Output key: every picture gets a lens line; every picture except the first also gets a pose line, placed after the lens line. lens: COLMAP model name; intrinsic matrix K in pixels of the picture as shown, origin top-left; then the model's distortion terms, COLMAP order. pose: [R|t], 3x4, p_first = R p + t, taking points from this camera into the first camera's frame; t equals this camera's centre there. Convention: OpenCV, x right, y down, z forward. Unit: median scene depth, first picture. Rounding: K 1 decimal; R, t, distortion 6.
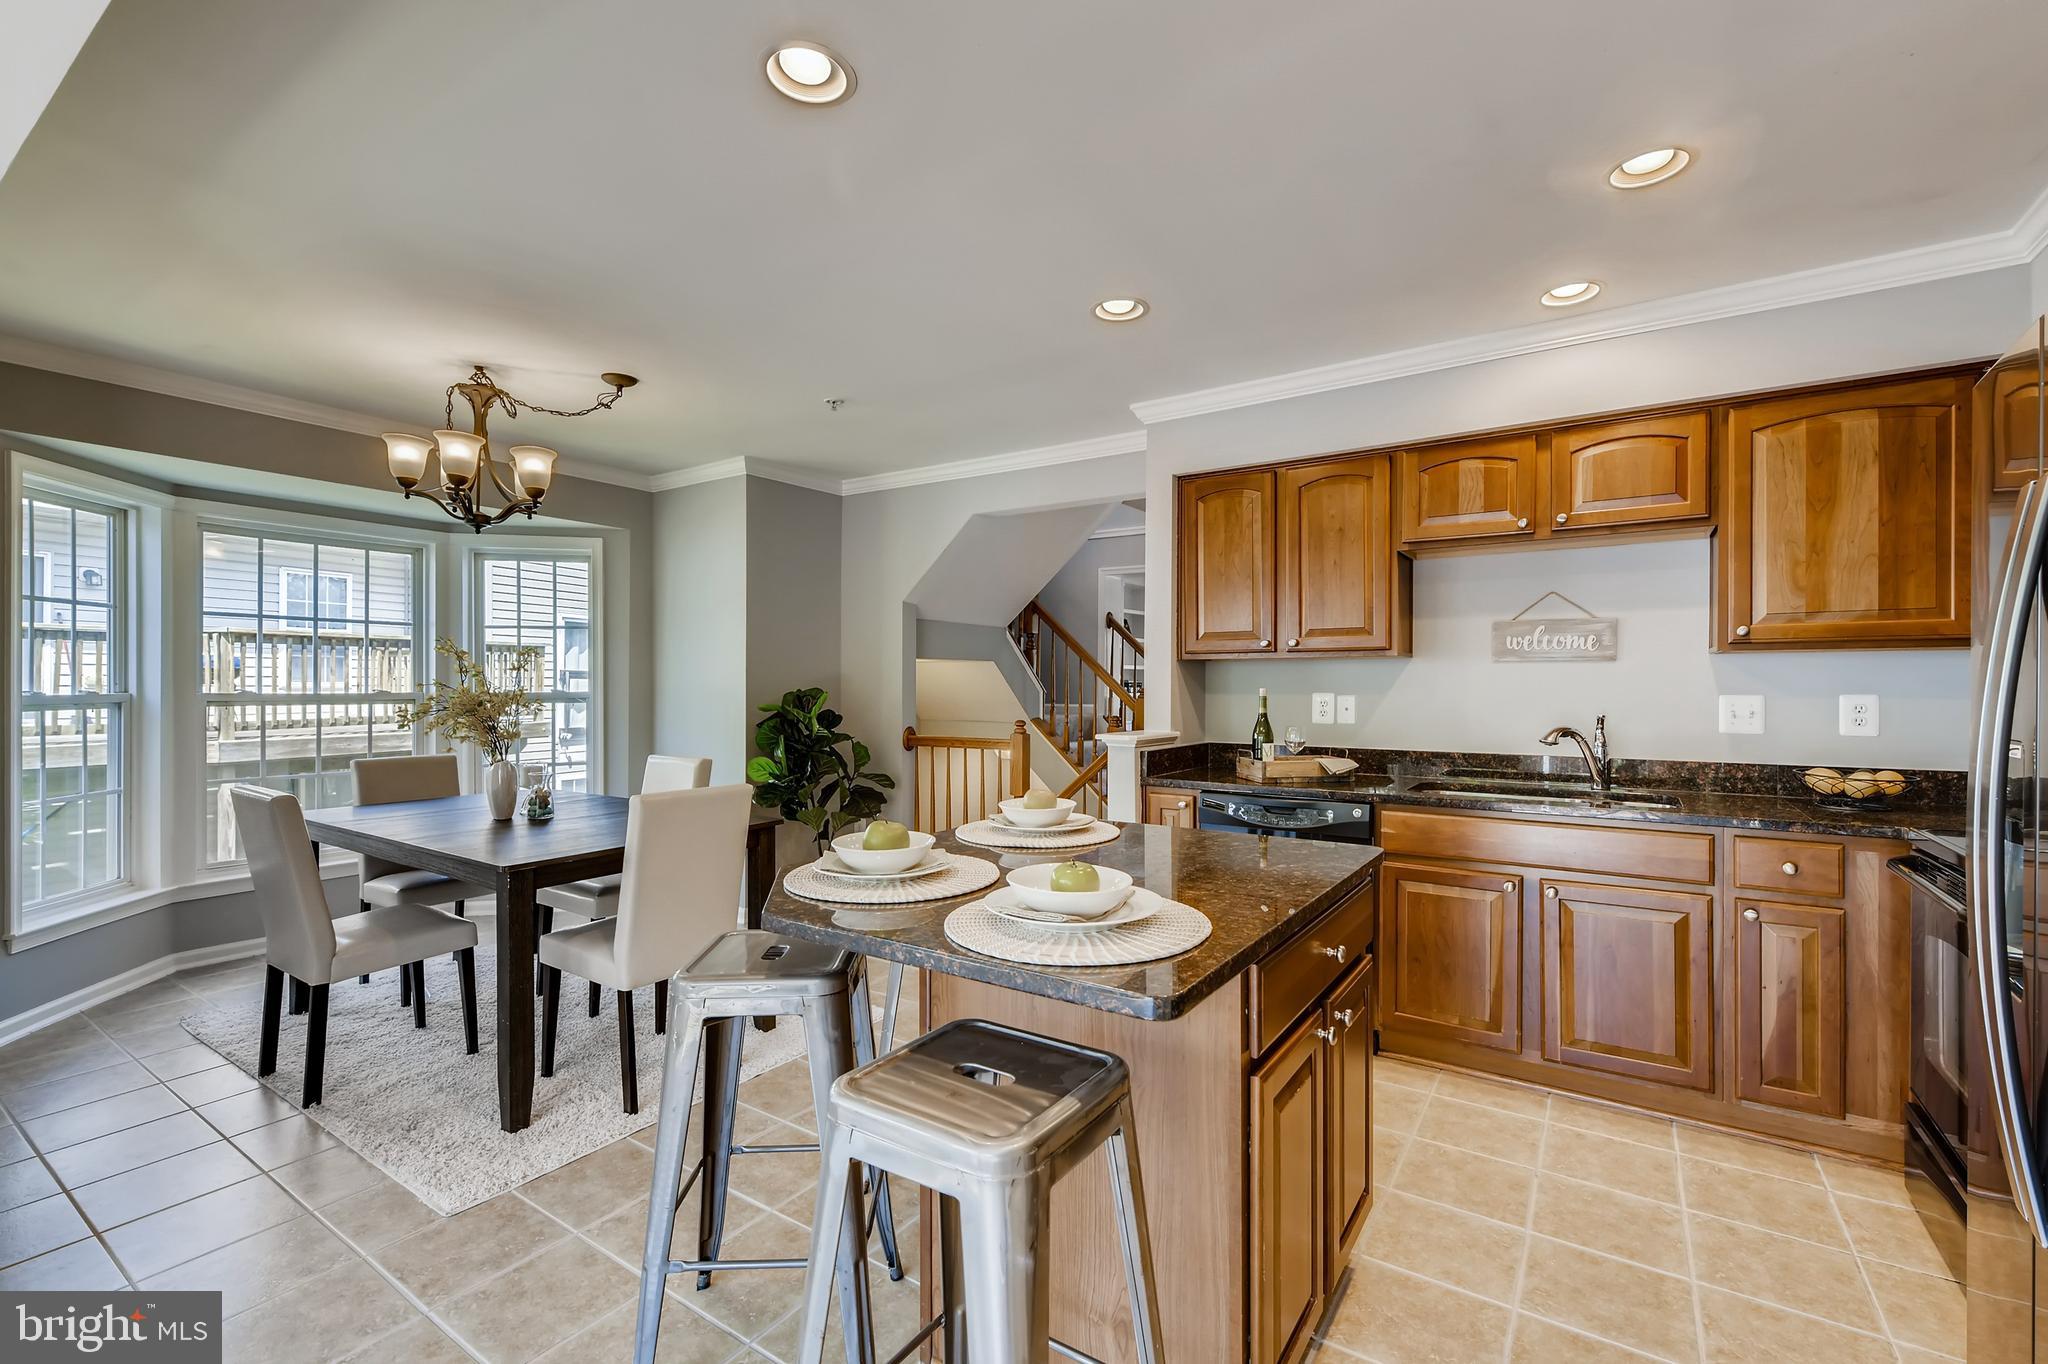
lens RADIAL K [[874.8, 0, 1037.3], [0, 874.8, 684.7], [0, 0, 1]] dist [0.006204, -0.002543]
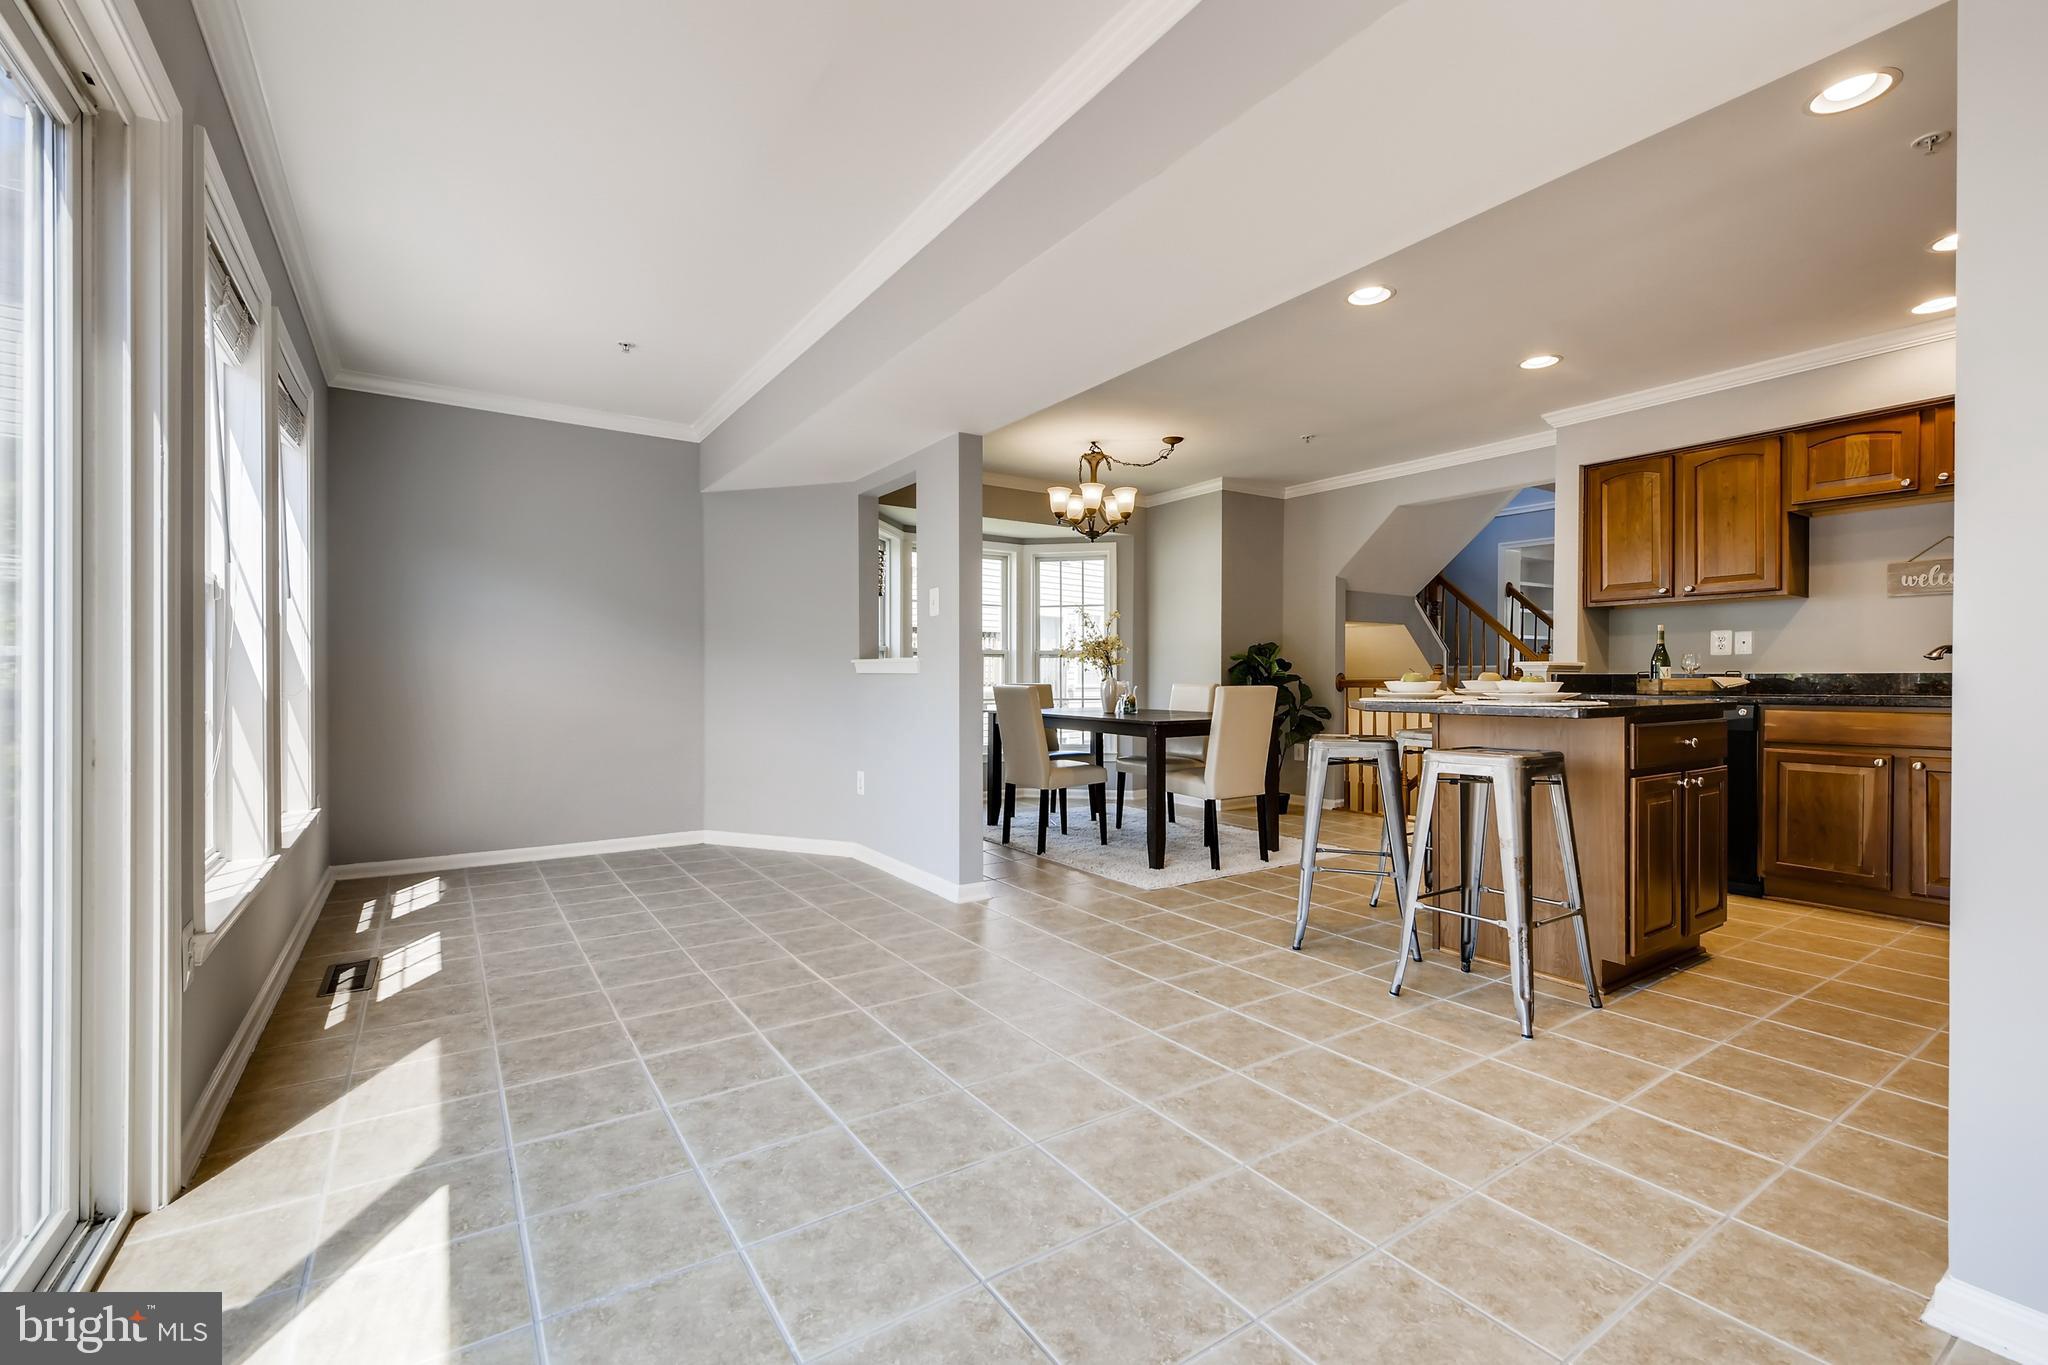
lens RADIAL K [[874.8, 0, 1032.5], [0, 874.8, 678.8], [0, 0, 1]] dist [0.006204, -0.002543]
pose [[0.922344, 0.000143, -0.386369, -0.099860], [0.000305, 0.999999, 0.001097, 0.083067], [0.386369, -0.001130, 0.922344, -0.564821]]
